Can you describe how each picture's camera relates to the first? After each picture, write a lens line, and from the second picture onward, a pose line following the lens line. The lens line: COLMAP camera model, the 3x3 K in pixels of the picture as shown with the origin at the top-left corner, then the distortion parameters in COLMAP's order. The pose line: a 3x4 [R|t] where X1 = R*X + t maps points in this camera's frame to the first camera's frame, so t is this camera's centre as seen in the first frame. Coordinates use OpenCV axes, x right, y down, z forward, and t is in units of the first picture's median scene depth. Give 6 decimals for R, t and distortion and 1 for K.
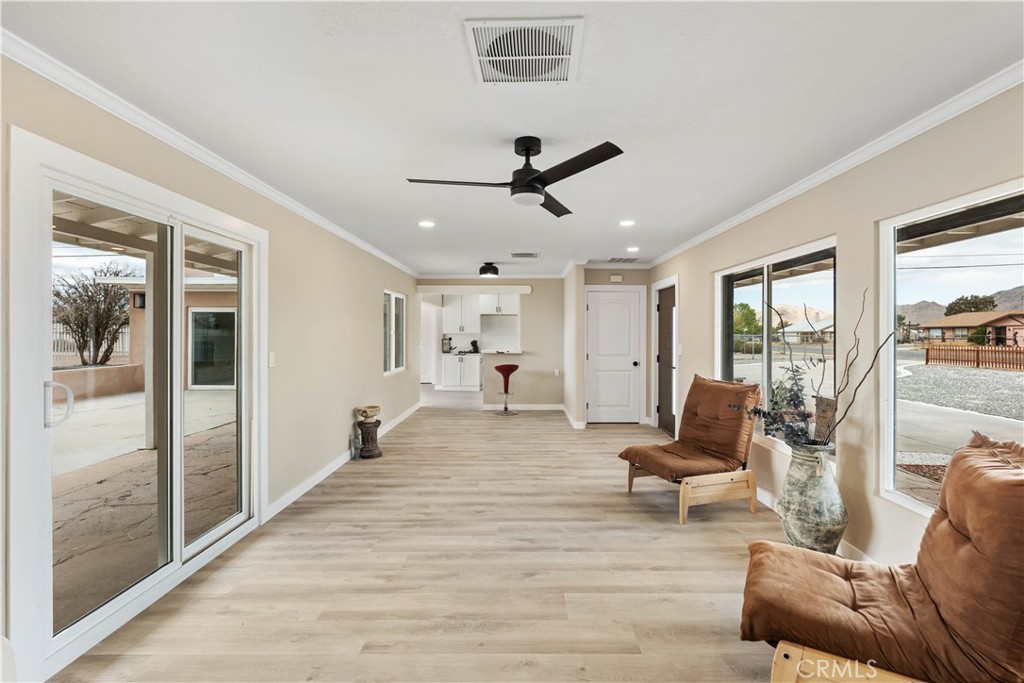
lens RADIAL K [[452.4, 0, 520.6], [0, 452.4, 338.1], [0, 0, 1]] dist [-0.003560, 0.000008]
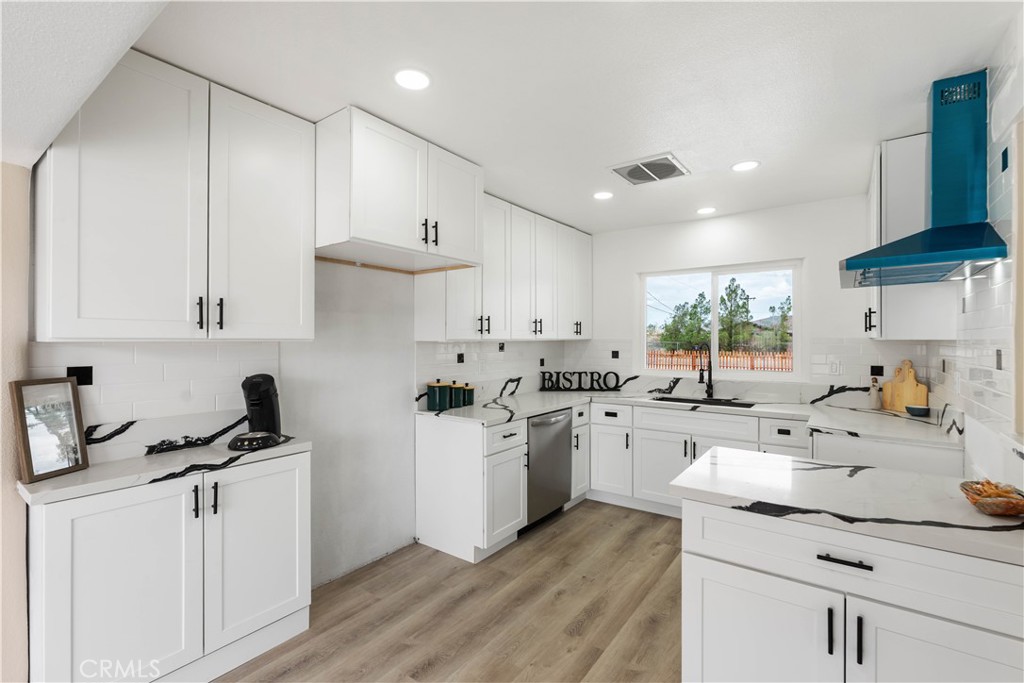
lens RADIAL K [[452.4, 0, 520.6], [0, 452.4, 338.1], [0, 0, 1]] dist [-0.003560, 0.000008]
pose [[0.579819, 0.001793, 0.814744, -0.194939], [0.002172, 0.999991, -0.003746, -0.010143], [-0.814743, 0.003942, 0.579809, 0.792701]]
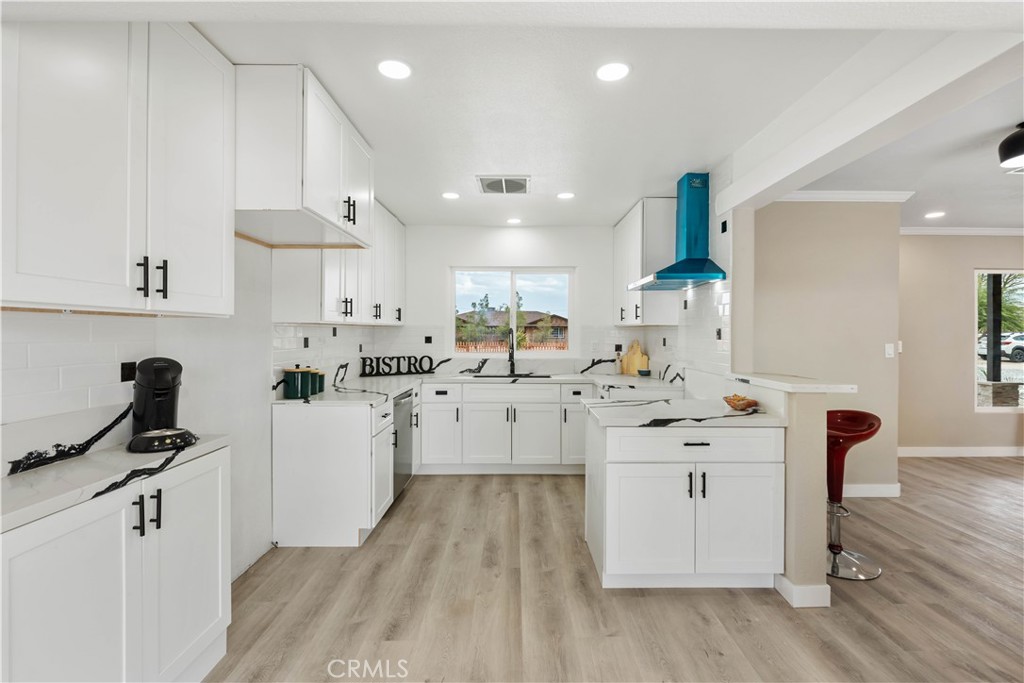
lens RADIAL K [[459.0, 0, 521.7], [0, 459.0, 331.5], [0, 0, 1]] dist [-0.000543, -0.000563]
pose [[-0.015953, 0.001086, 0.999872, -0.259458], [-0.001423, 0.999998, -0.001109, -0.004651], [-0.999872, -0.001441, -0.015952, 0.873281]]
